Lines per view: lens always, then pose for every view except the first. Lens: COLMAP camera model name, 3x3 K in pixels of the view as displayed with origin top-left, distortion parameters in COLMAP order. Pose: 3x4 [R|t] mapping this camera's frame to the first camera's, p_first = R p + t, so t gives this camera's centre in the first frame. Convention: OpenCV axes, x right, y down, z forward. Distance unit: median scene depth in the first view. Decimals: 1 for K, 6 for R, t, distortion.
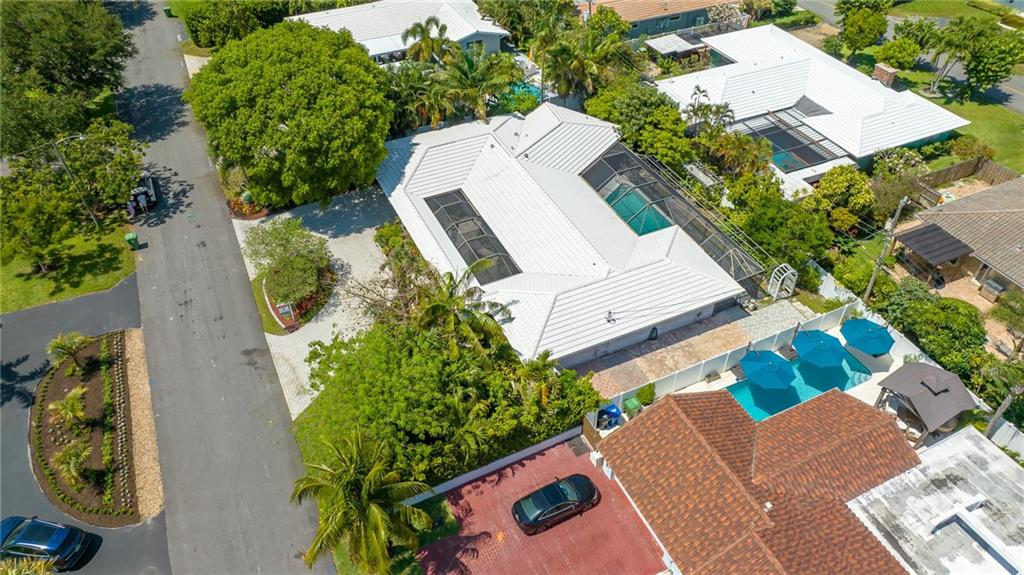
lens RADIAL K [[725.3, 0, 512.1], [0, 725.3, 285.2], [0, 0, 1]] dist [-0.030566, 0.029631]
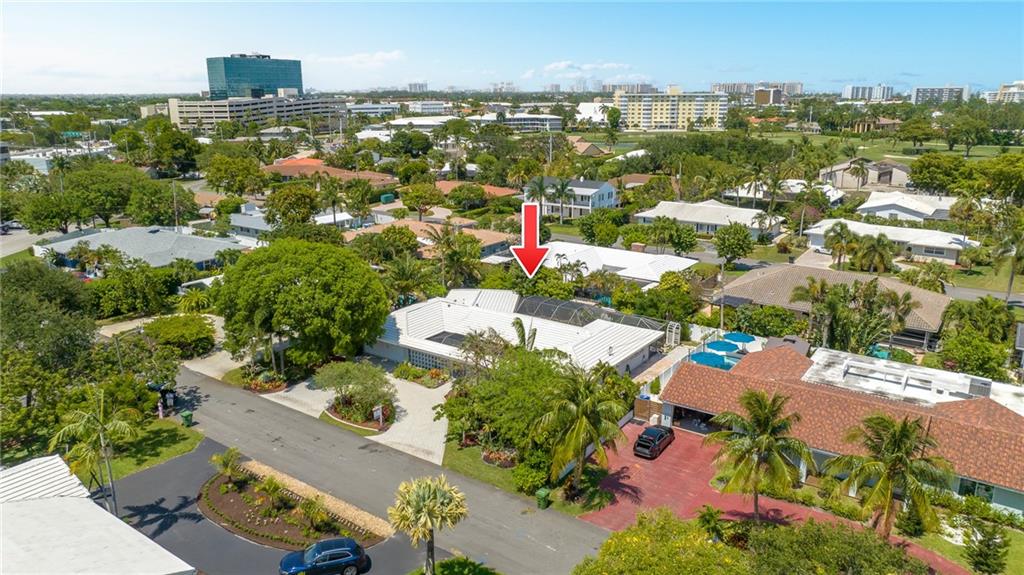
lens RADIAL K [[725.3, 0, 515.9], [0, 725.3, 284.6], [0, 0, 1]] dist [-0.030566, 0.029631]
pose [[0.870511, -0.128803, 0.474995, -0.599416], [0.329289, 0.869718, -0.367640, 0.336637], [-0.365759, 0.476446, 0.799512, -0.157888]]
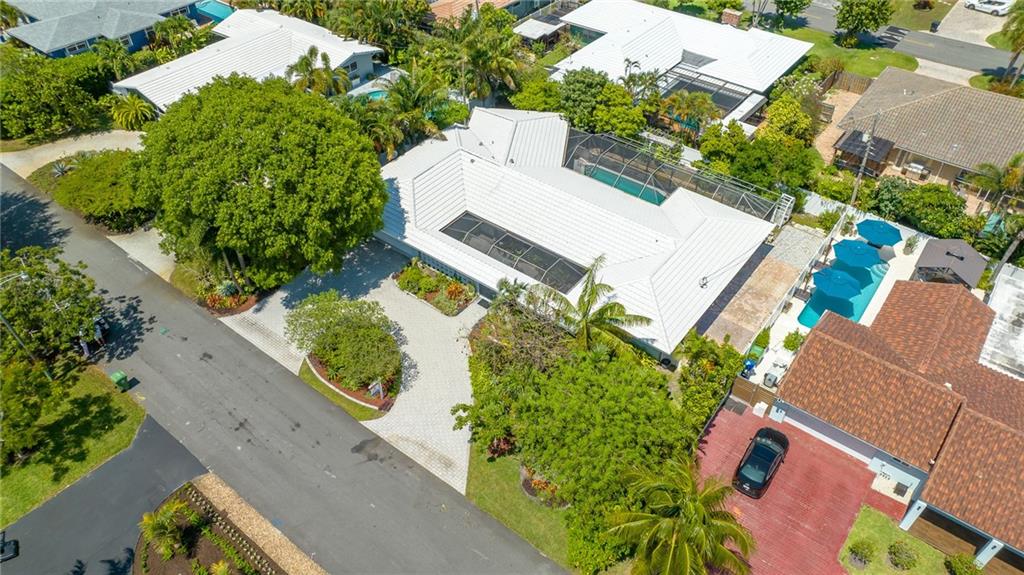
lens RADIAL K [[725.3, 0, 513.6], [0, 725.3, 284.5], [0, 0, 1]] dist [-0.030566, 0.029631]
pose [[0.890788, -0.303205, 0.338472, -0.383184], [0.302009, 0.951564, 0.057591, -0.079767], [-0.339540, 0.050920, 0.939212, 0.088335]]
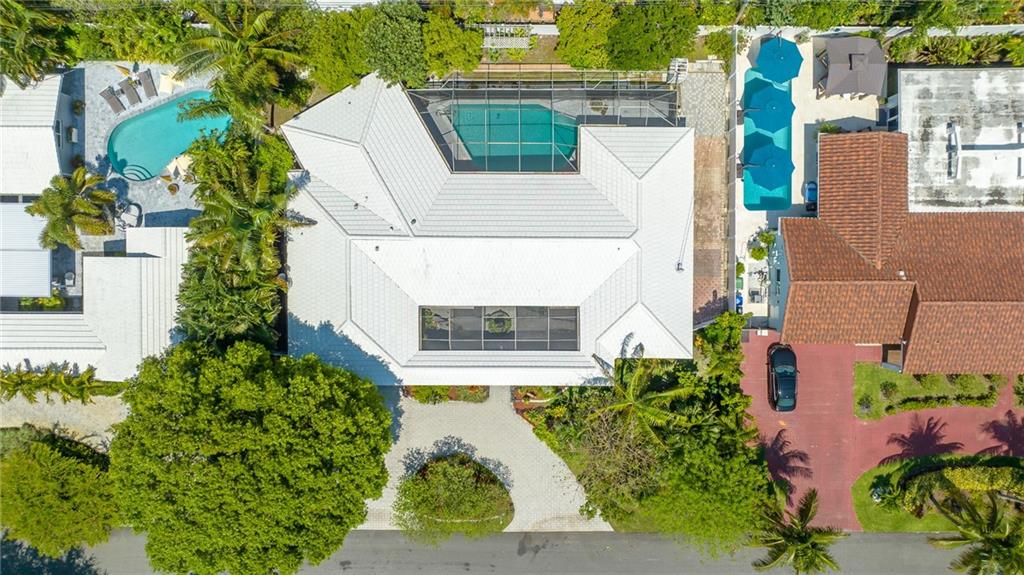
lens RADIAL K [[725.3, 0, 516.7], [0, 725.3, 284.3], [0, 0, 1]] dist [-0.030566, 0.029631]
pose [[0.429358, -0.903006, -0.015204, 0.018625], [0.604006, 0.274593, 0.748181, -0.763329], [-0.671437, -0.330421, 0.663320, 0.349448]]
